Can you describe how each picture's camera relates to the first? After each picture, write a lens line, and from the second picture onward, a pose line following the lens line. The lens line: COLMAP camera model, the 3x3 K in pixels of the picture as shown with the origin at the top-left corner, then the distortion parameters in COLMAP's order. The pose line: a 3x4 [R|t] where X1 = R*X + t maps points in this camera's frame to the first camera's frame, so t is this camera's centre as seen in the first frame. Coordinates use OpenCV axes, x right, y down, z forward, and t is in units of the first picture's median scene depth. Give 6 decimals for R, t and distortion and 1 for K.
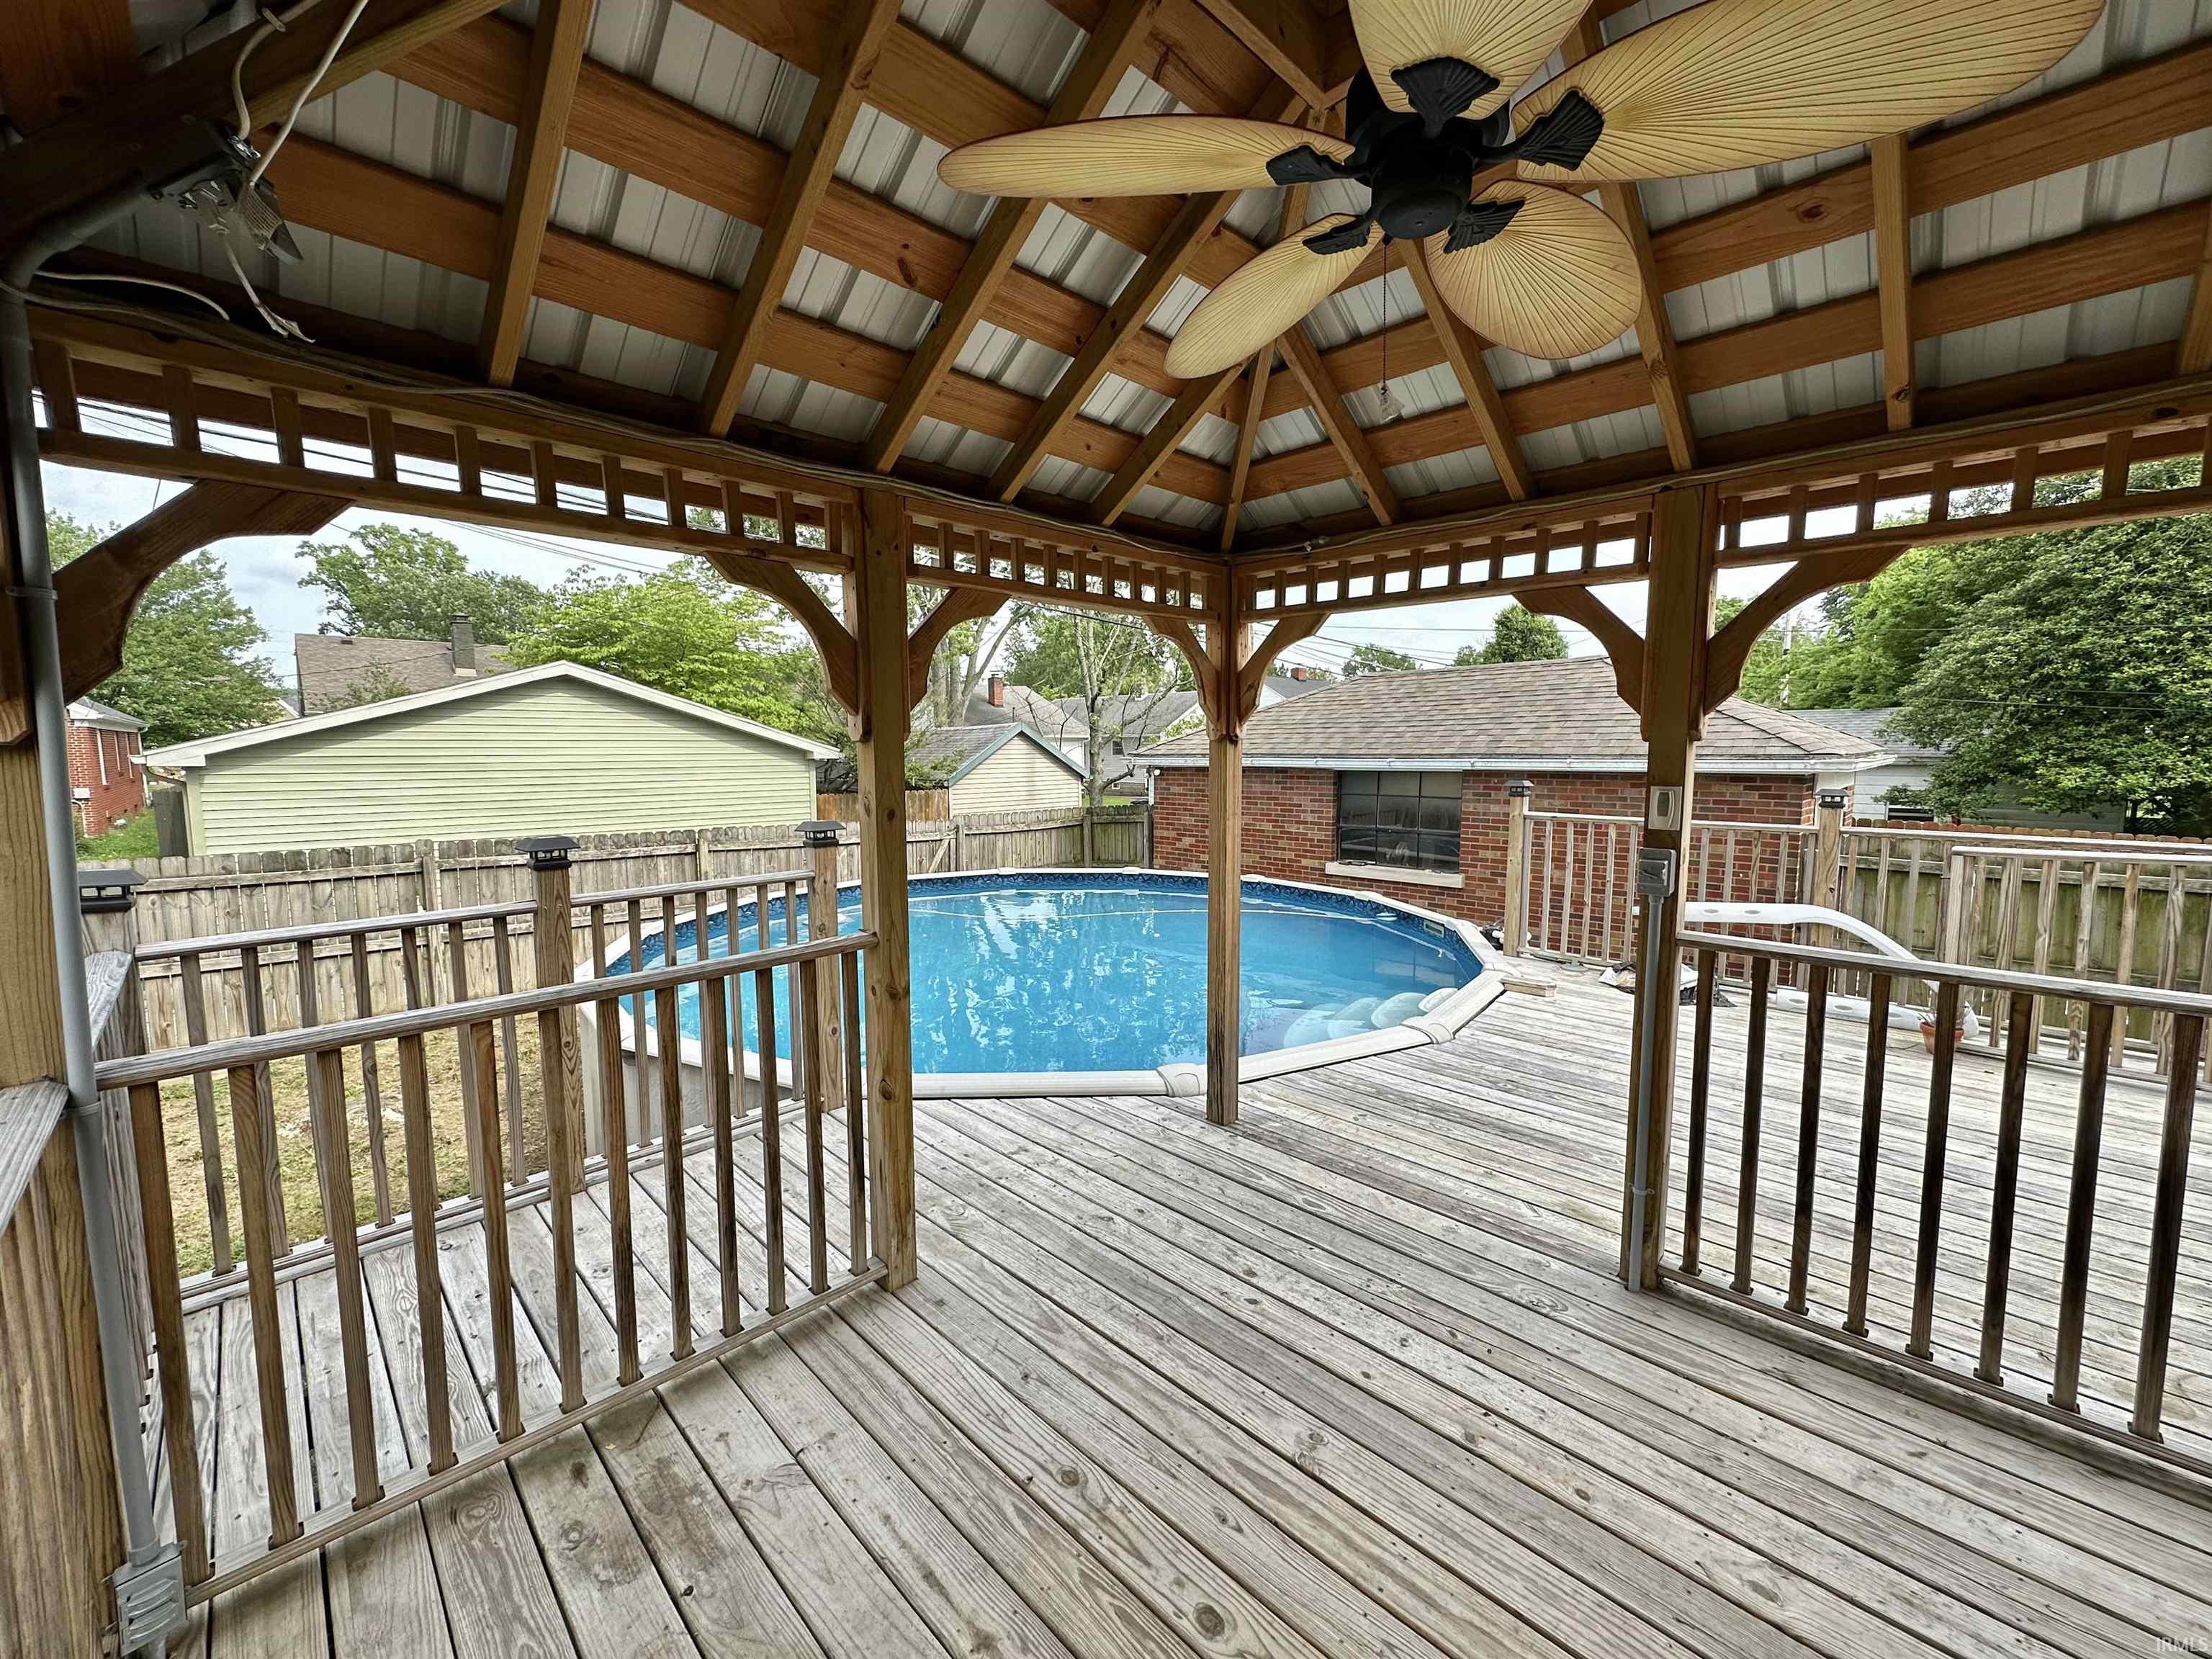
lens RADIAL K [[893.9, 0, 1106.0], [0, 893.9, 829.5], [0, 0, 1]] dist [-0.002248, 0.000010]
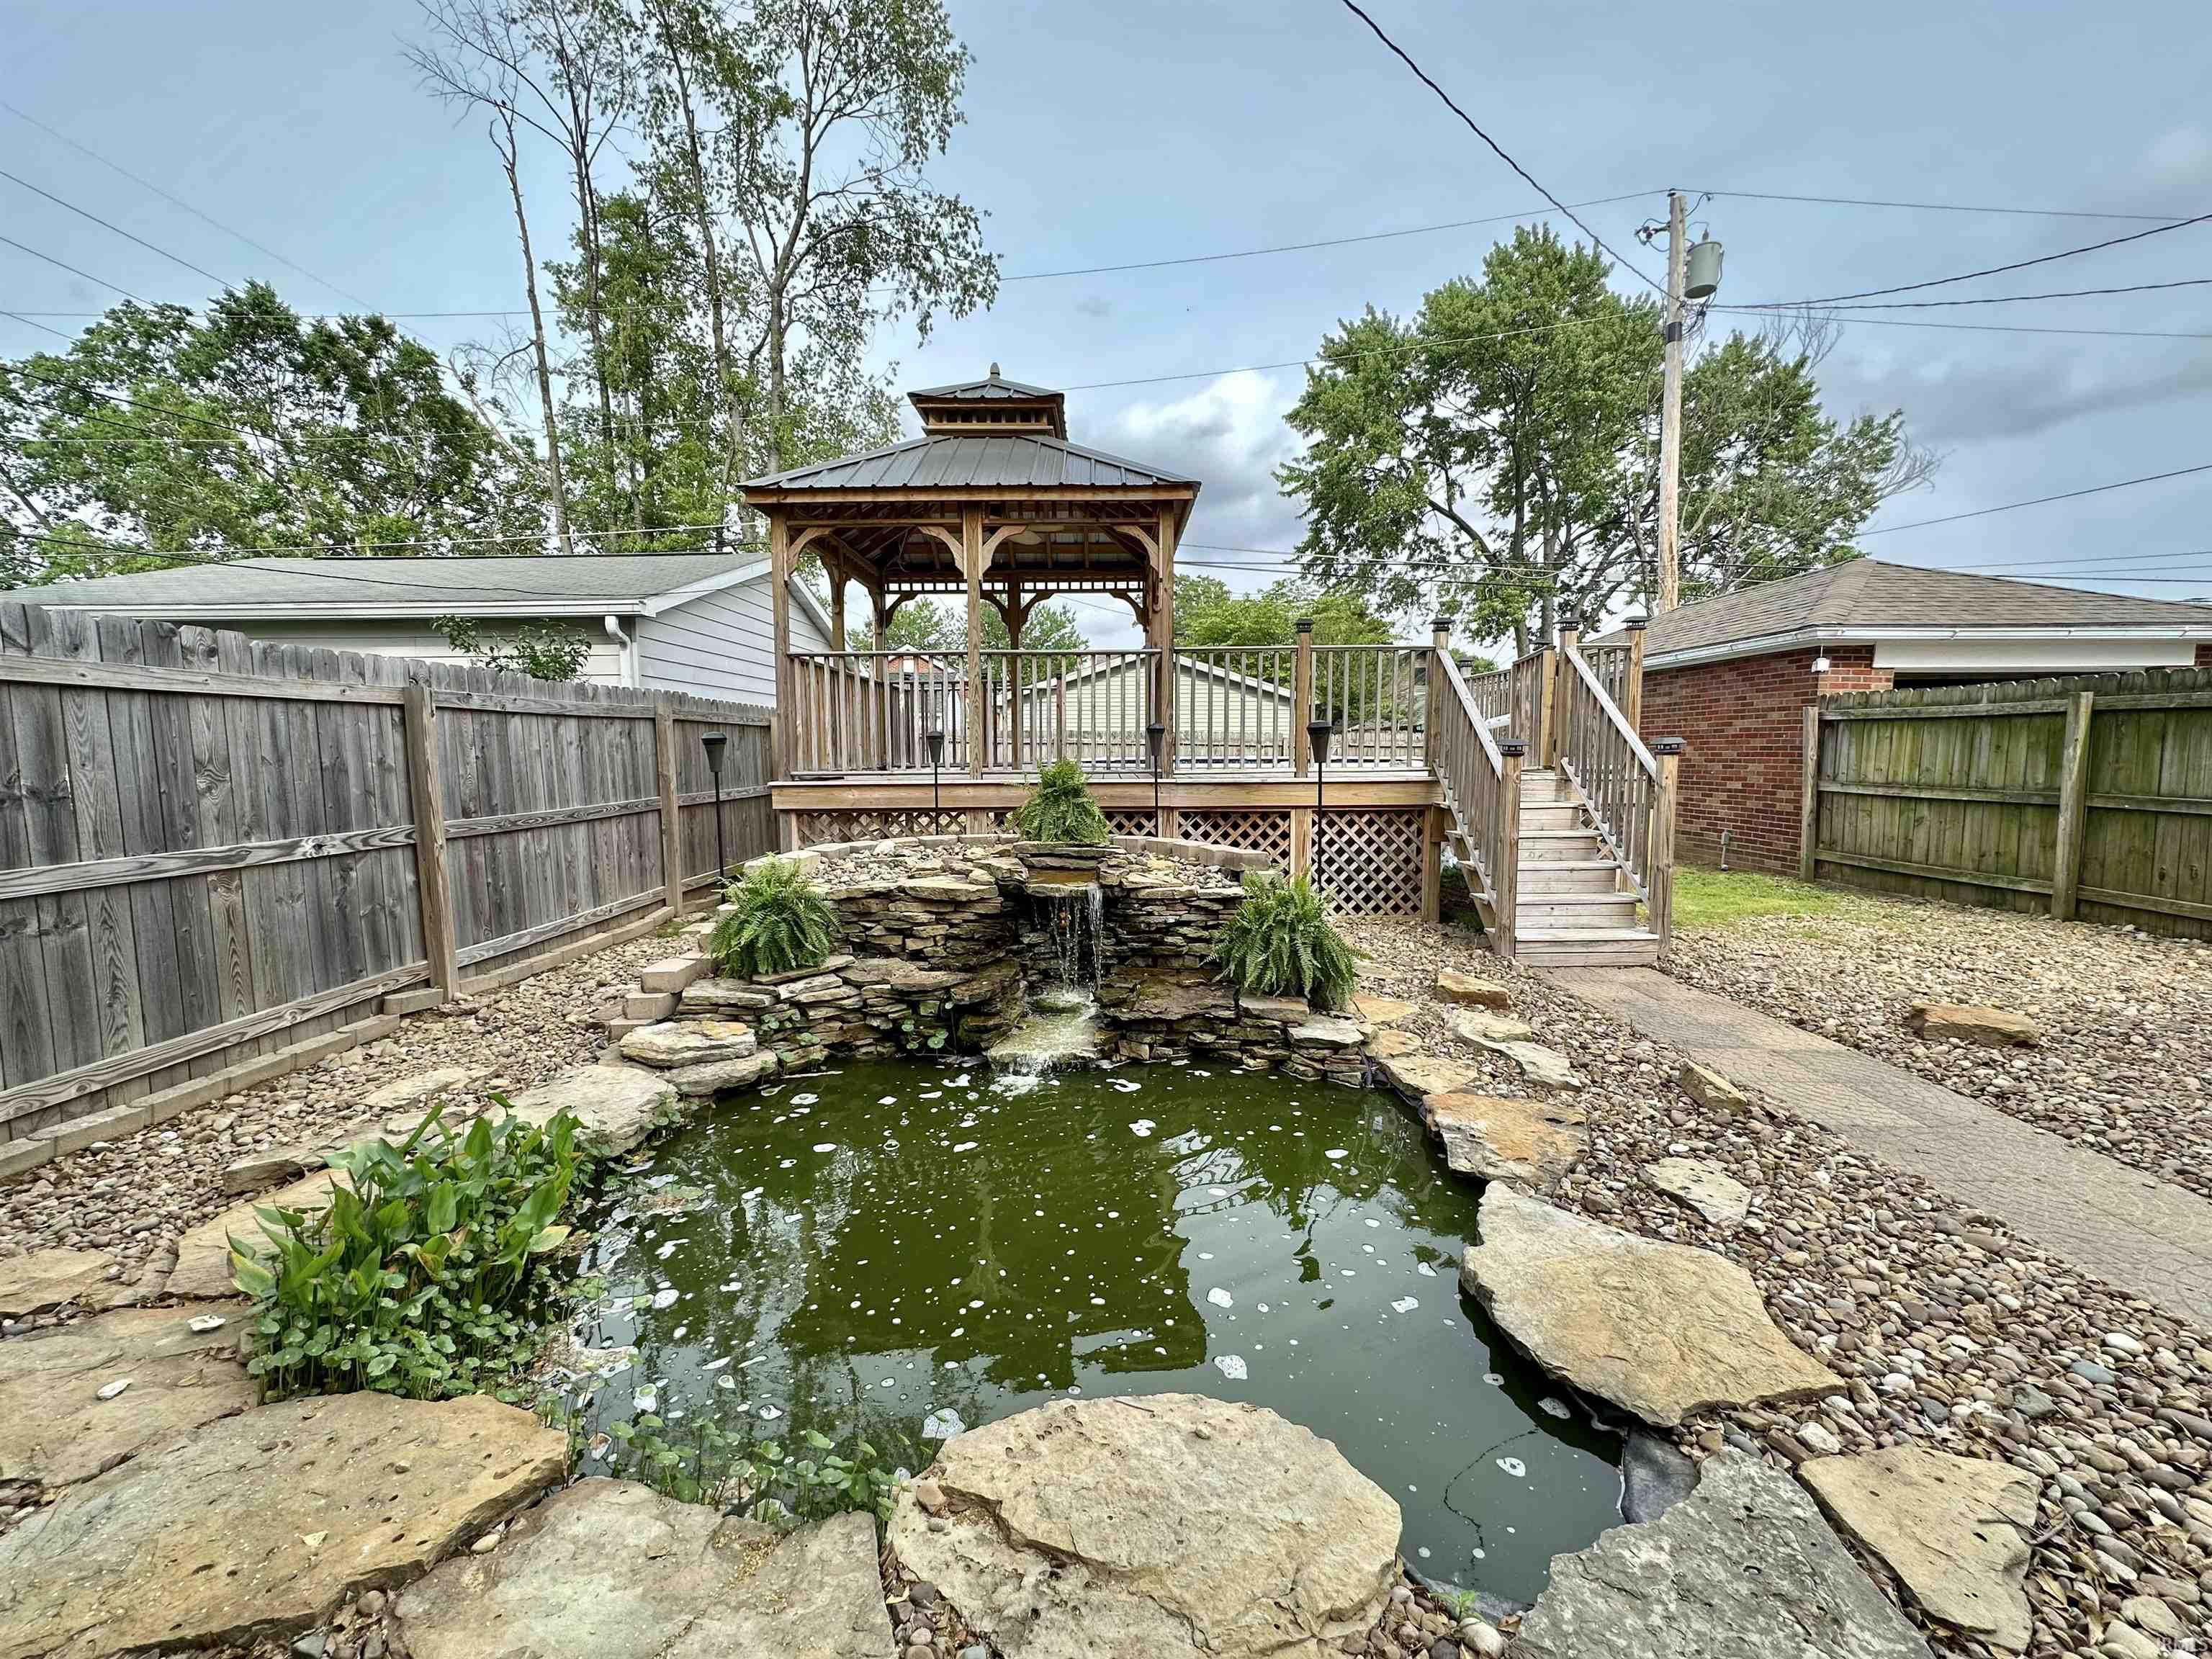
lens RADIAL K [[881.8, 0, 1104.9], [0, 881.8, 831.3], [0, 0, 1]] dist [-0.003438, 0.000688]
pose [[0.713740, 0.066529, -0.697243, 0.619871], [-0.062597, 0.997554, 0.031106, 0.134252], [0.697607, 0.021444, 0.716159, -0.327460]]
